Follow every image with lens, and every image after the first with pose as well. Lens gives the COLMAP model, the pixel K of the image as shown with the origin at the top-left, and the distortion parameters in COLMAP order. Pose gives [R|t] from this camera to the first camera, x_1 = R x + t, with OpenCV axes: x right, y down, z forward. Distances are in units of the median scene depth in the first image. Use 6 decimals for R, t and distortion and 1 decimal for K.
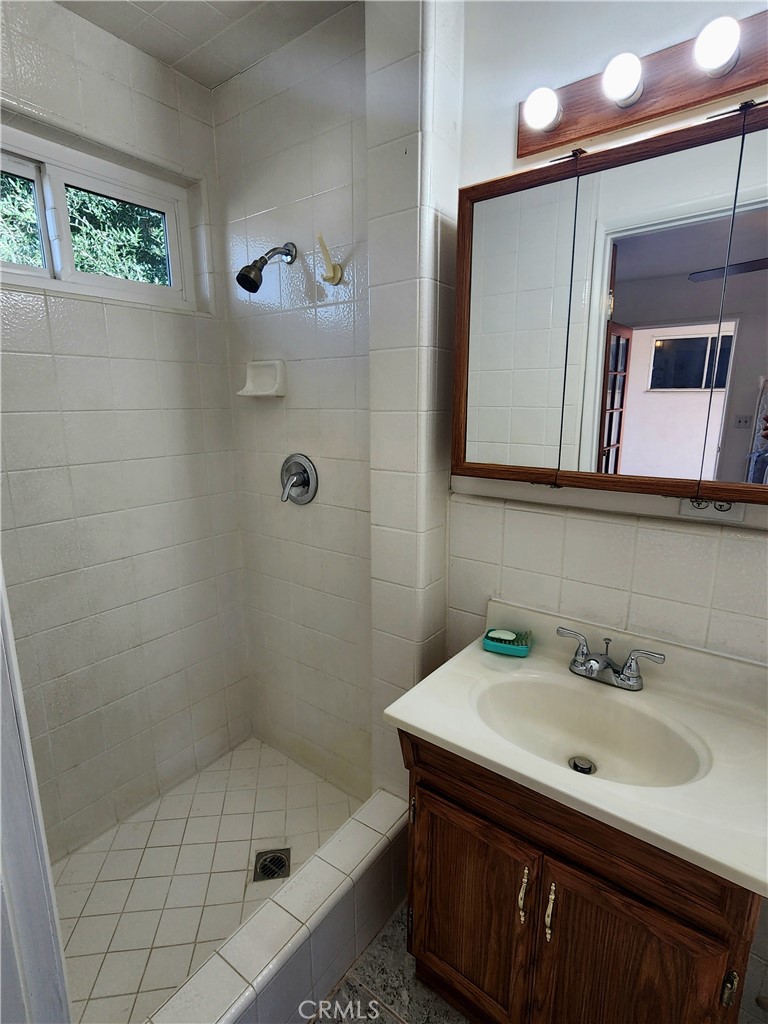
lens RADIAL K [[494.6, 0, 381.2], [0, 494.6, 544.1], [0, 0, 1]] dist [-0.006183, 0.005259]
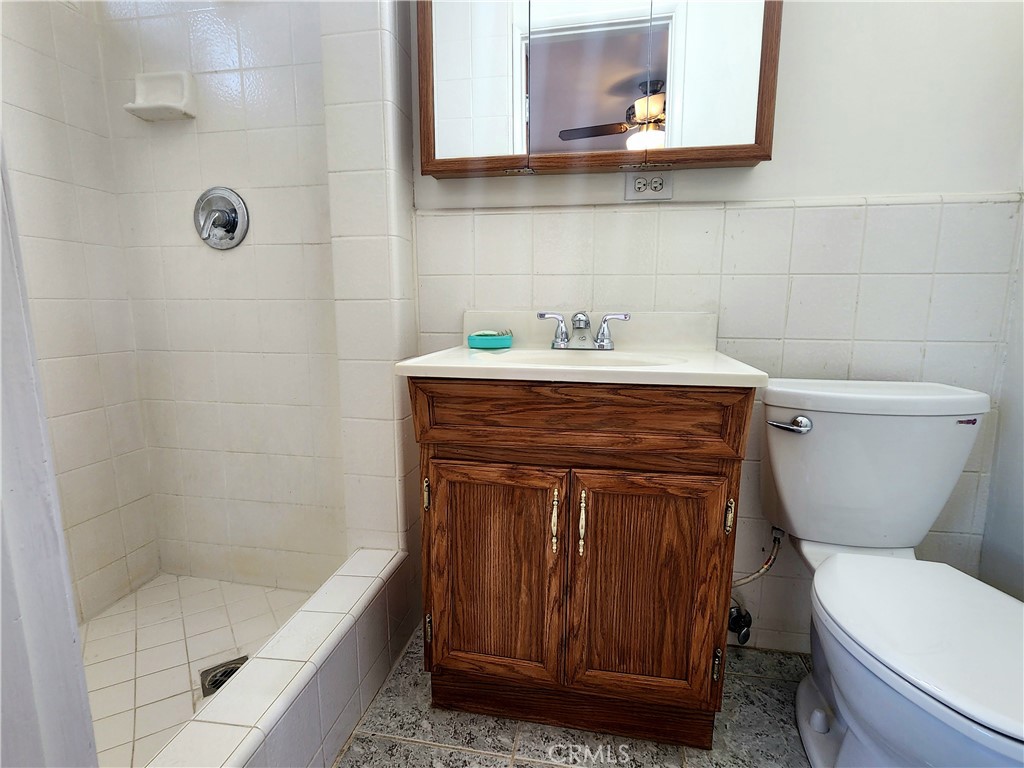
lens RADIAL K [[494.6, 0, 509.2], [0, 494.6, 379.8], [0, 0, 1]] dist [-0.006183, 0.005259]
pose [[0.900977, -0.071910, 0.427866, -0.177681], [0.094432, 0.995029, -0.031619, 0.369484], [-0.423466, 0.068892, 0.903289, 0.078950]]
